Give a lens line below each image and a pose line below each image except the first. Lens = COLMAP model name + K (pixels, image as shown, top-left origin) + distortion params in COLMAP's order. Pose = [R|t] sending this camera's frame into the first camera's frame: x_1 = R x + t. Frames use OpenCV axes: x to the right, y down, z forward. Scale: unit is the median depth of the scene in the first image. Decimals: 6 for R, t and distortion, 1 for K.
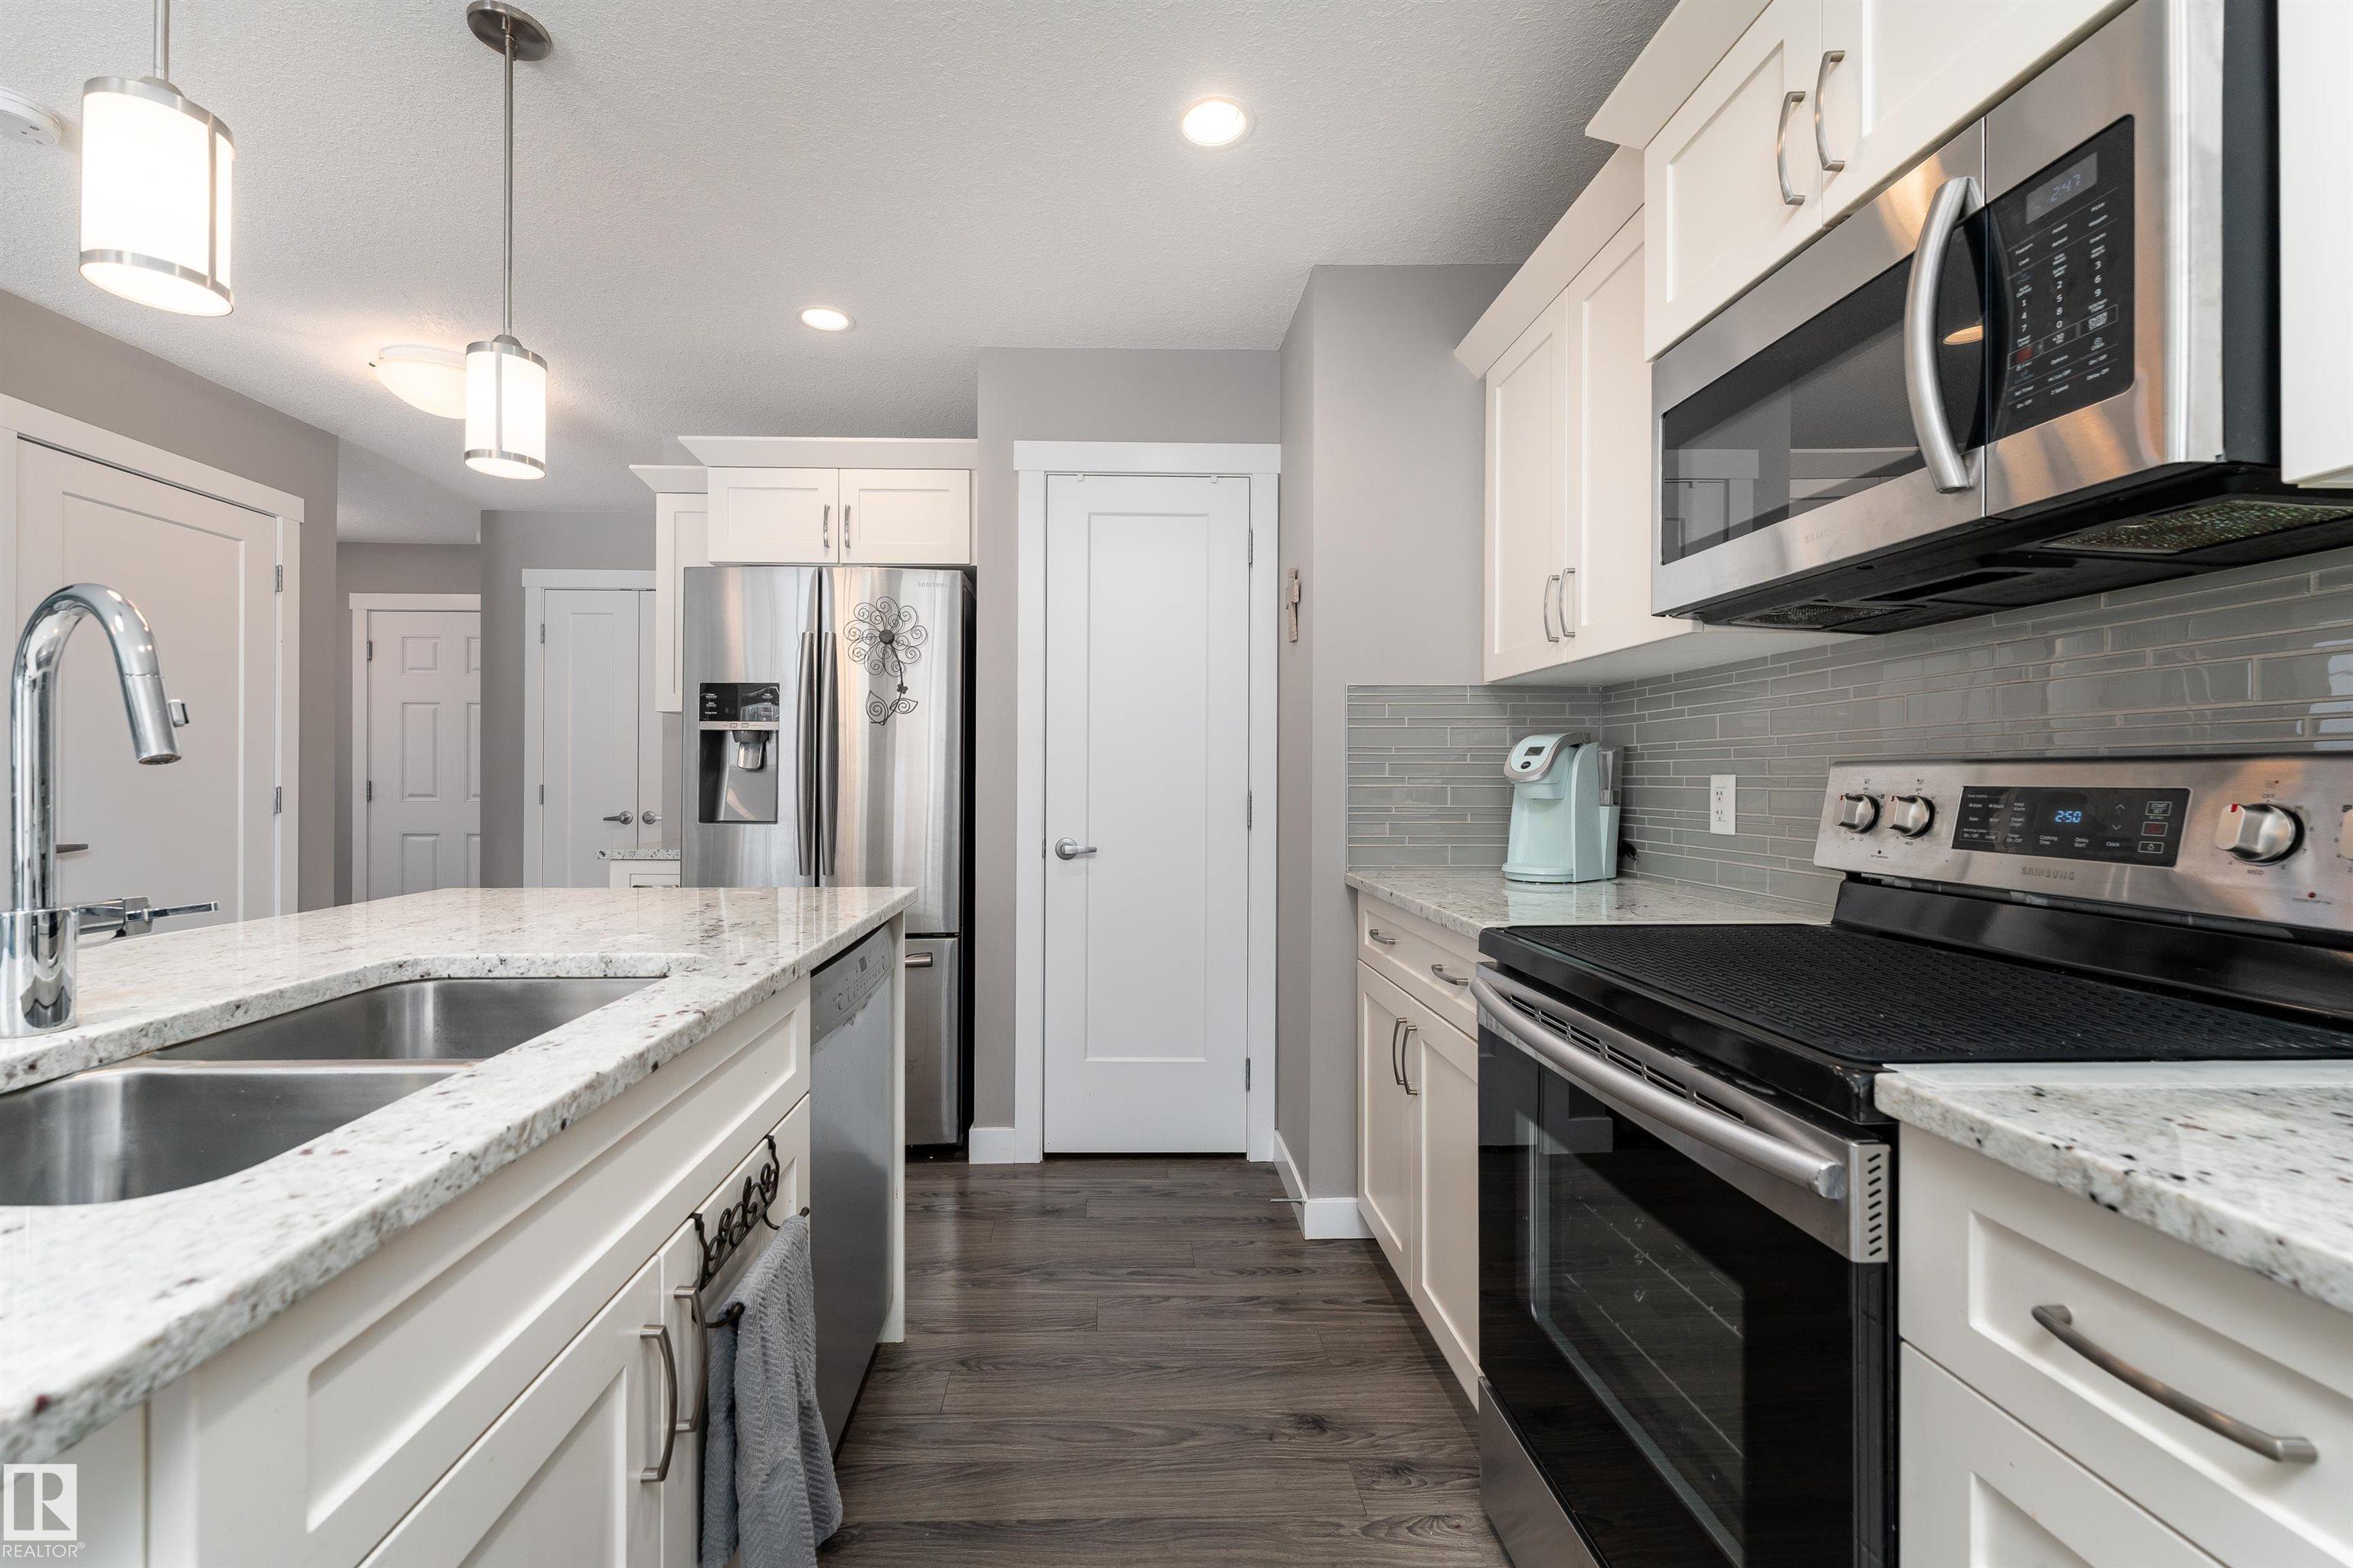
lens RADIAL K [[971.4, 0, 1124.4], [0, 971.4, 775.5], [0, 0, 1]] dist [0.000257, 0.000046]
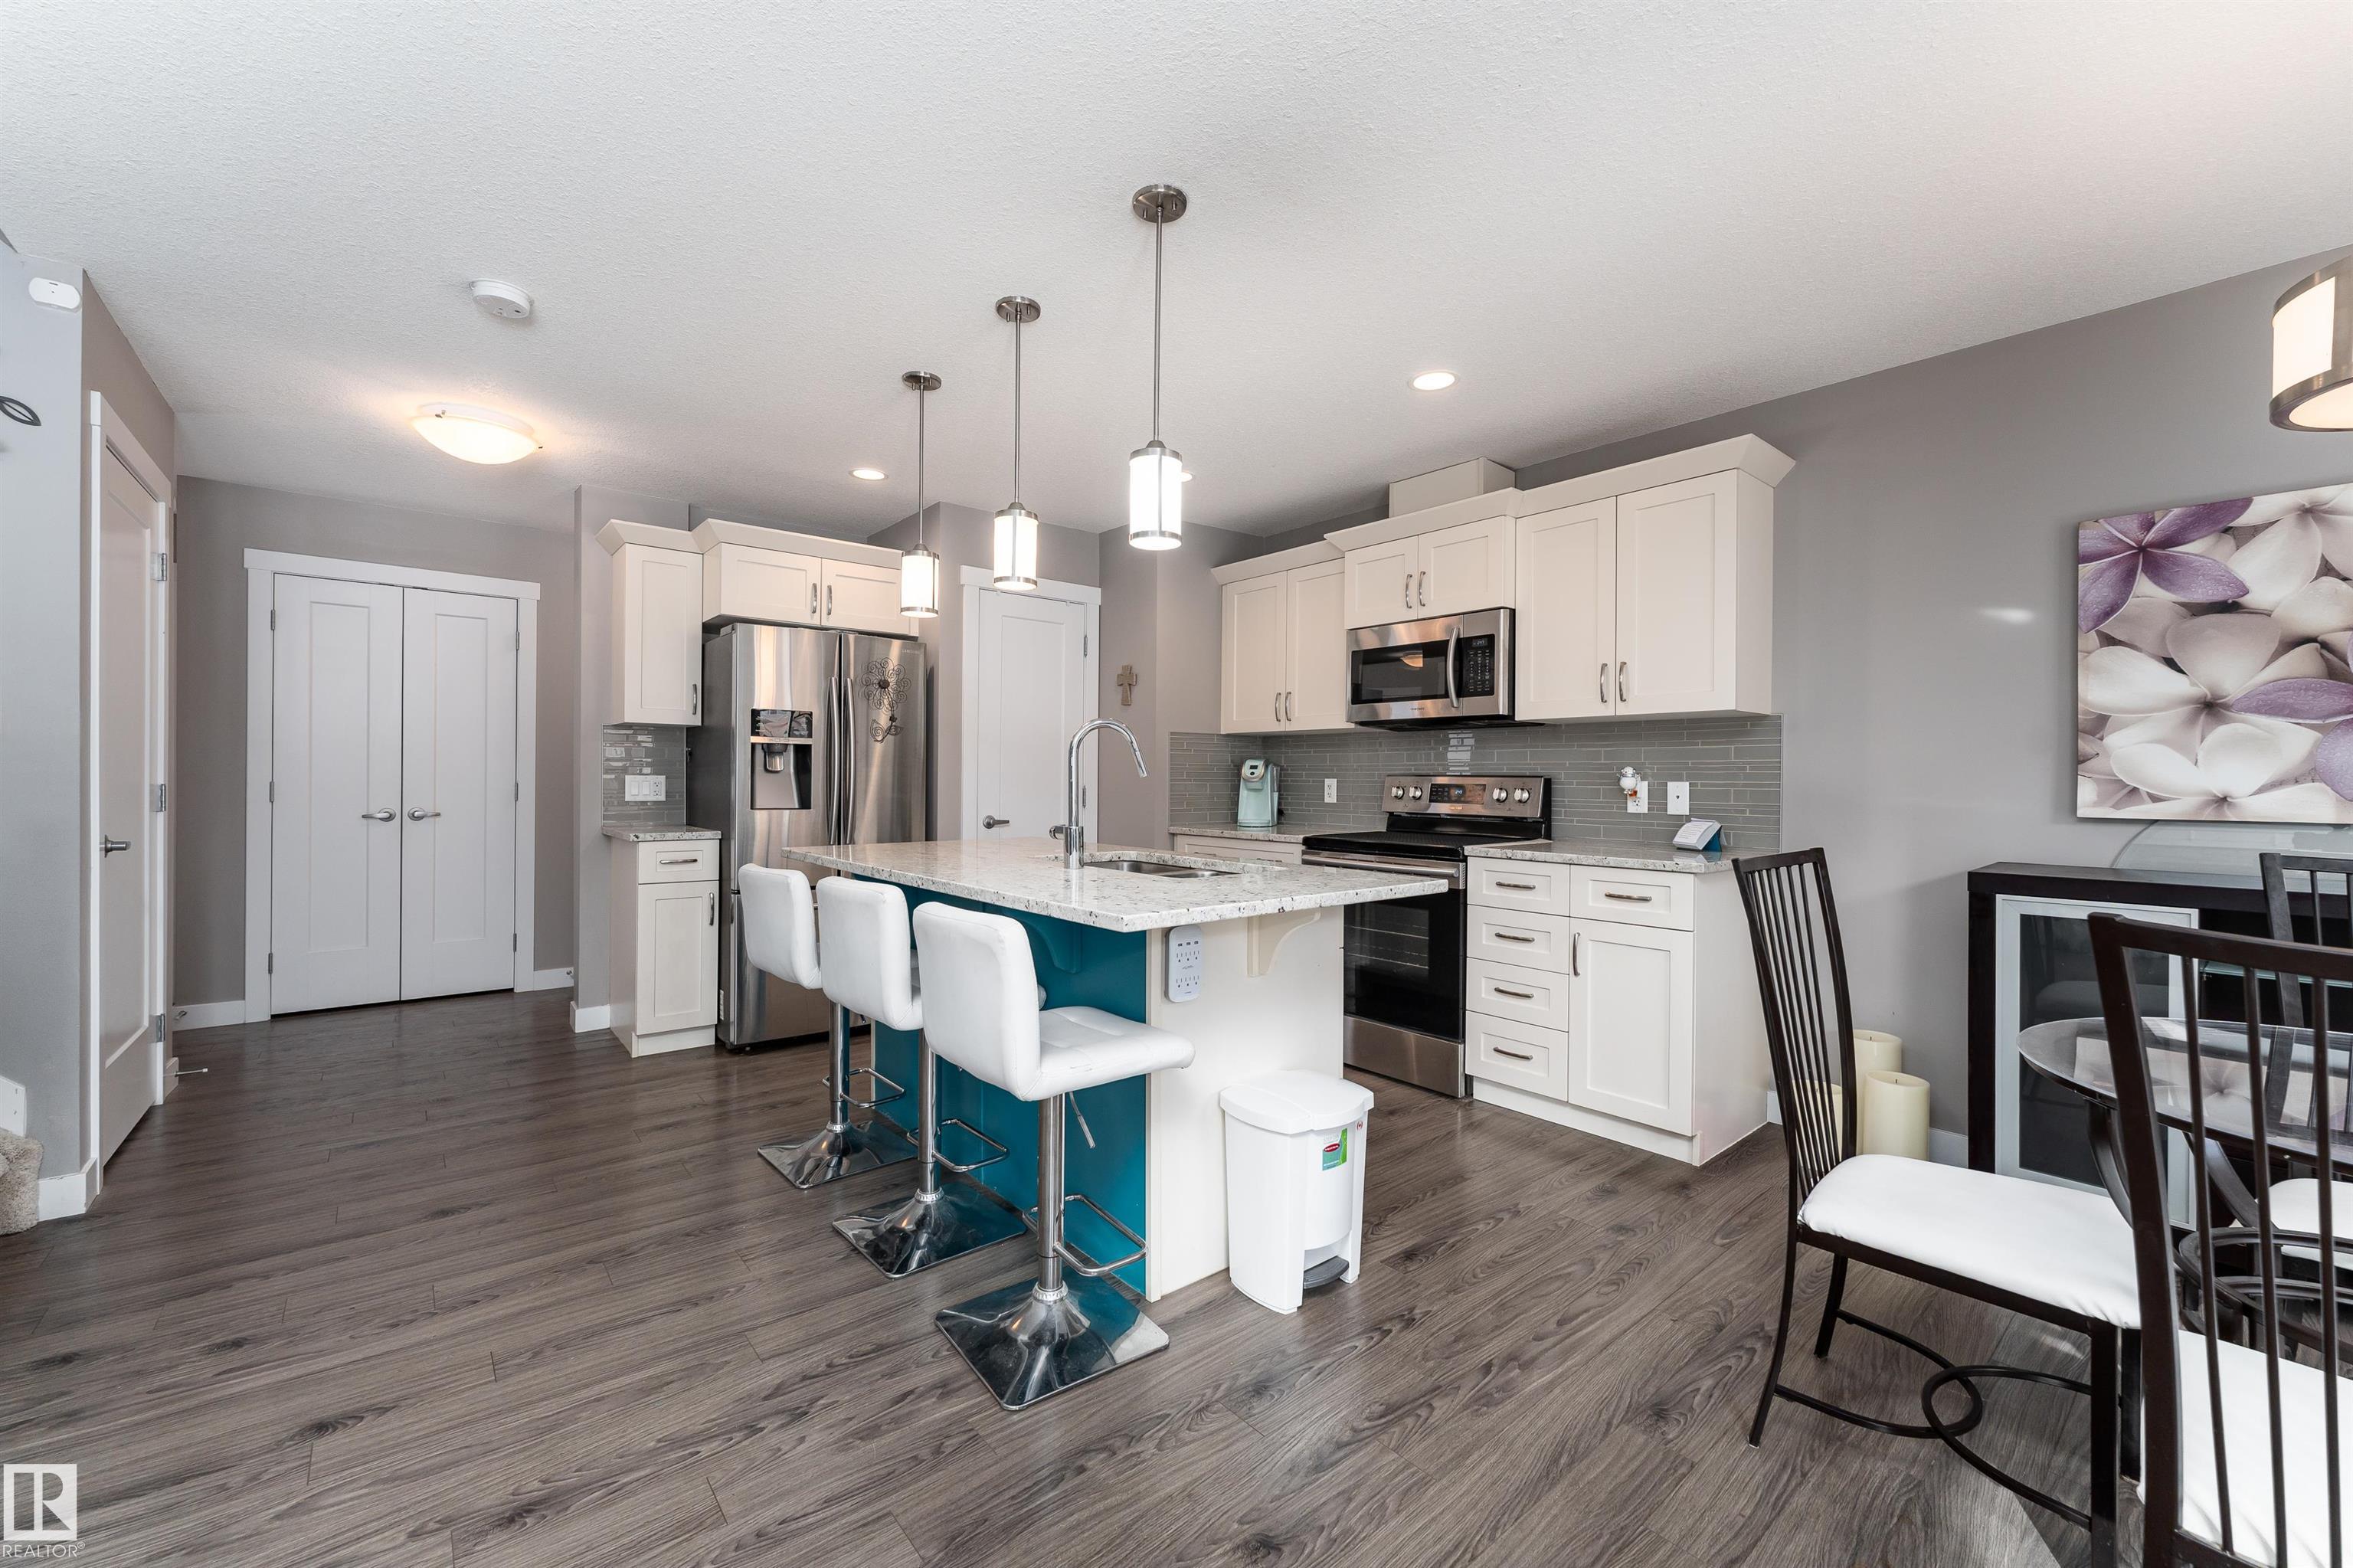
lens RADIAL K [[952.2, 0, 1178.0], [0, 952.2, 781.1], [0, 0, 1]] dist [0.001007, 0.000232]
pose [[0.781025, 0.000074, 0.624500, -1.057217], [-0.006305, 0.999950, 0.007767, -0.009376], [-0.624468, -0.010004, 0.780986, -0.570223]]
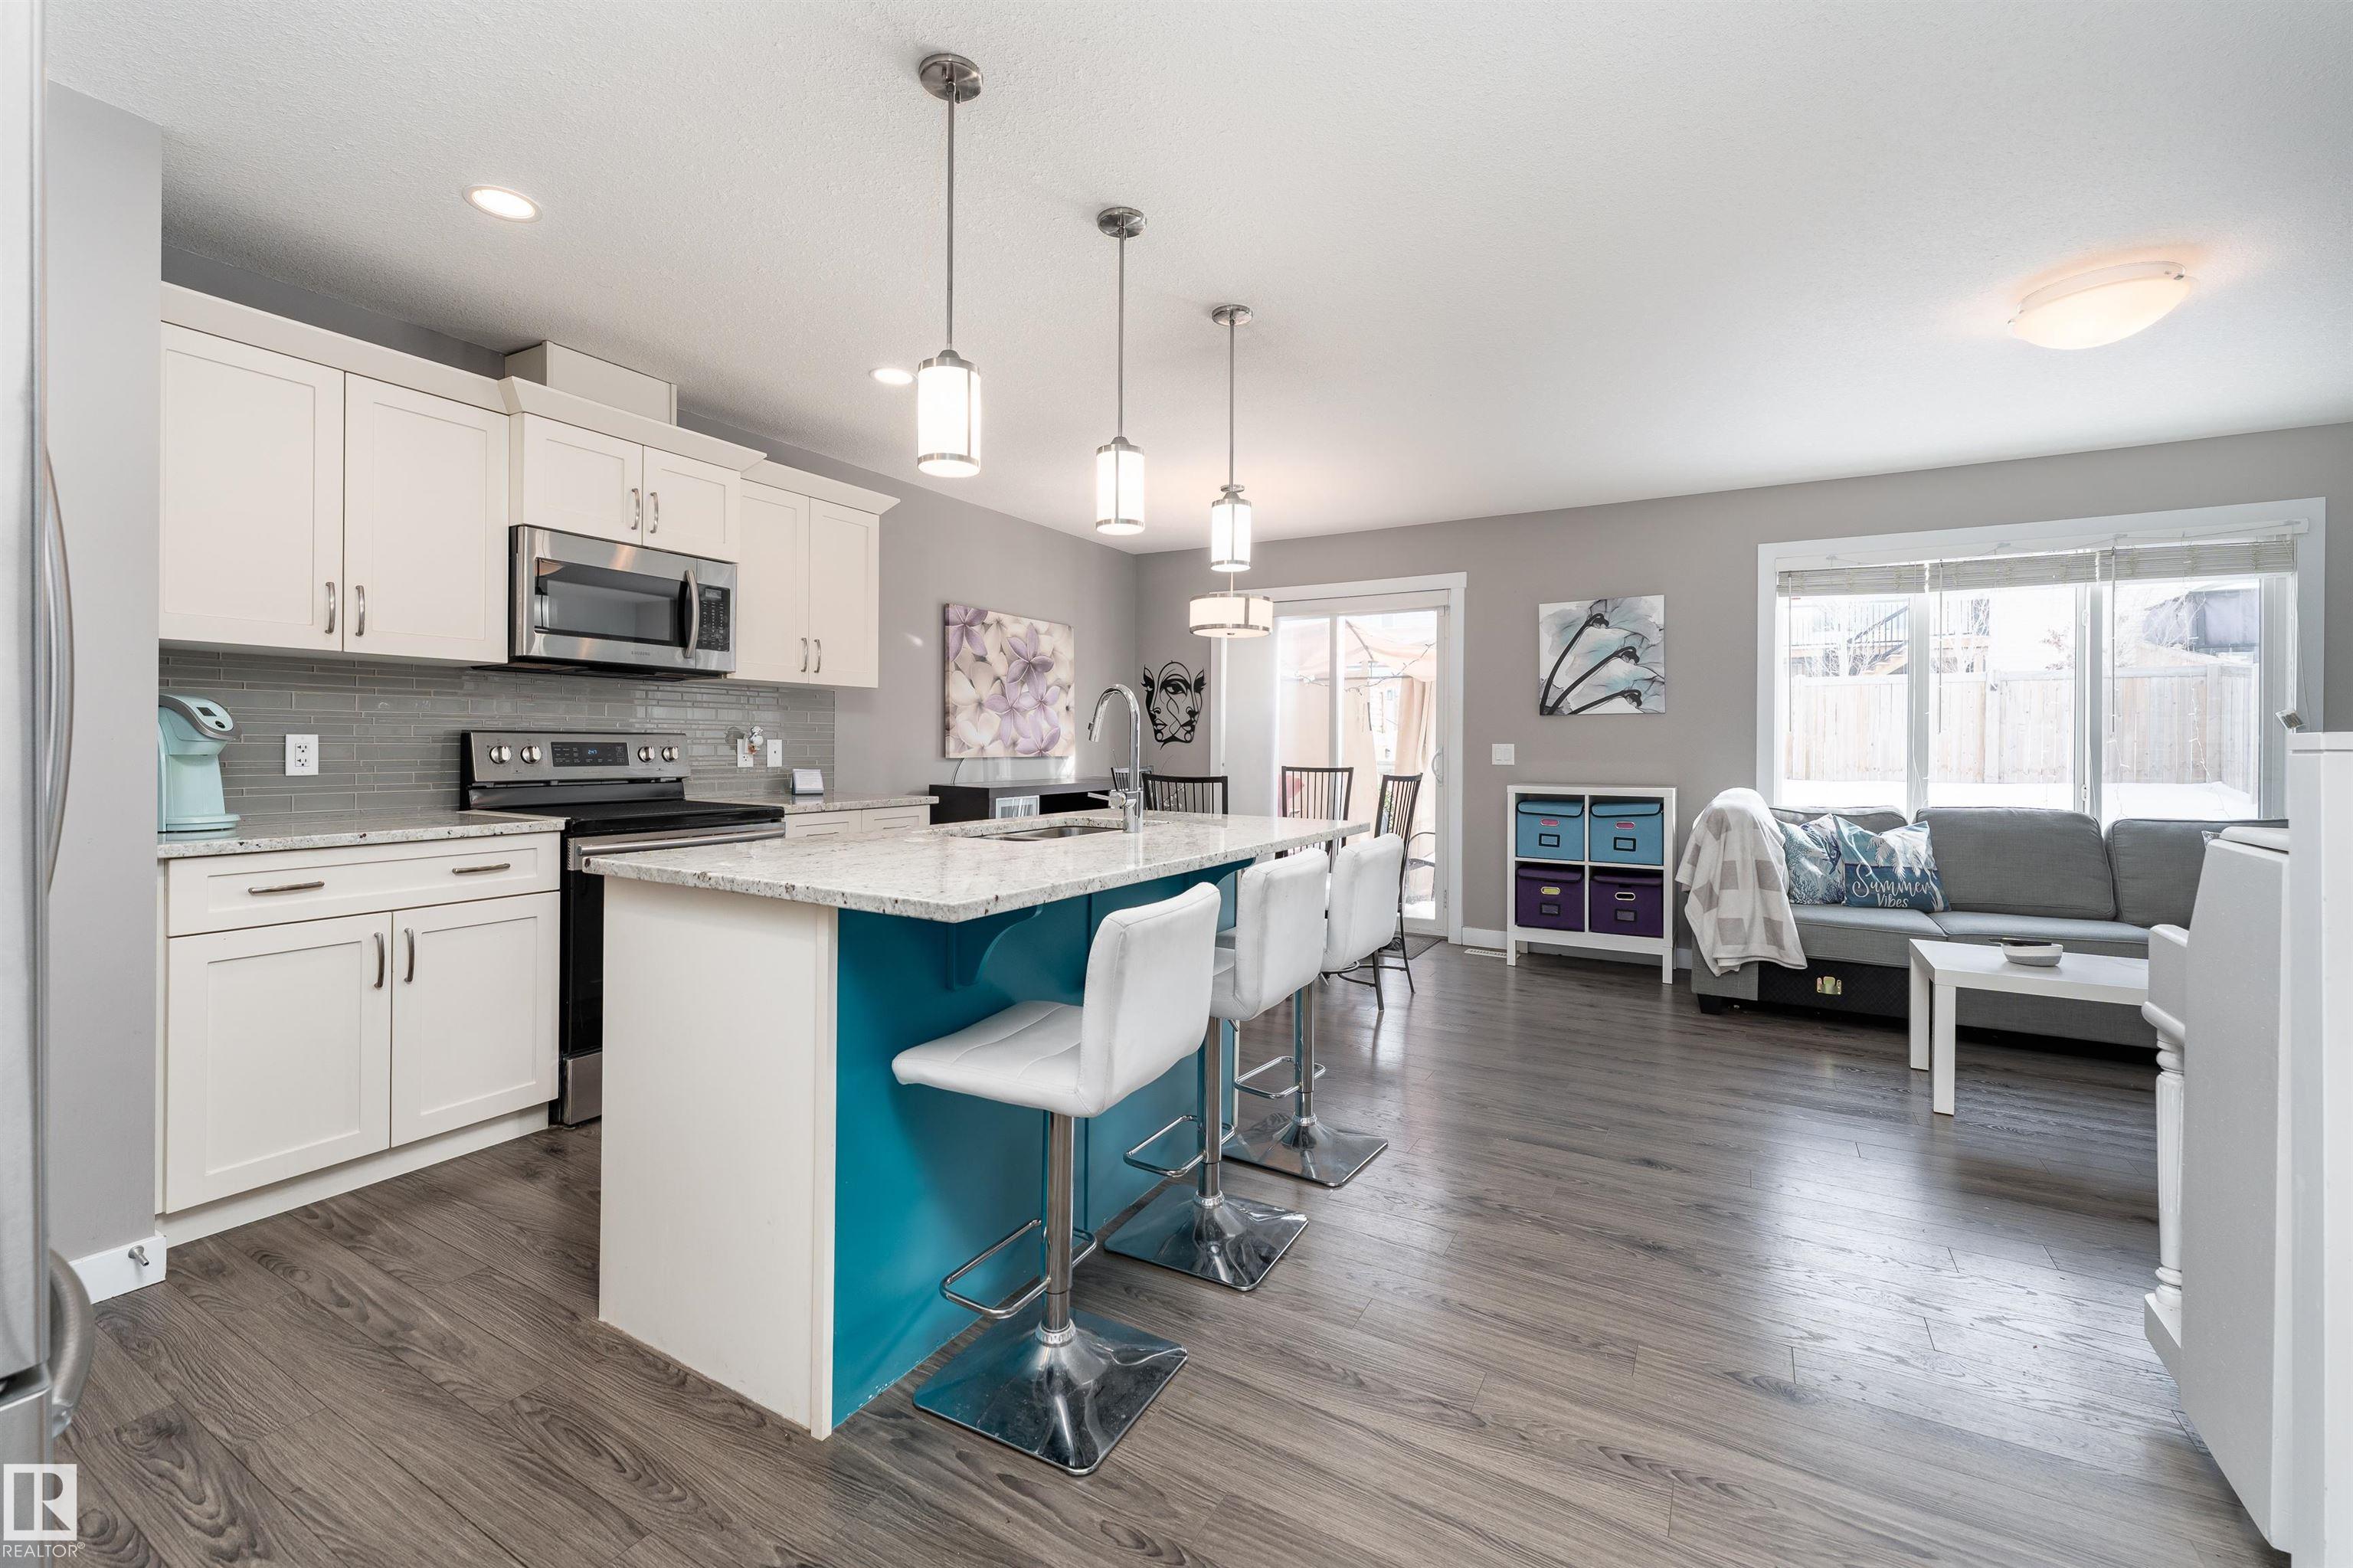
lens RADIAL K [[960.6, 0, 1178.9], [0, 960.6, 741.1], [0, 0, 1]] dist [0.015239, 0.000066]
pose [[-0.853749, -0.009878, 0.520590, -1.096802], [-0.013342, 0.999907, -0.002908, -0.003620], [-0.520513, -0.009428, -0.853802, 1.376246]]
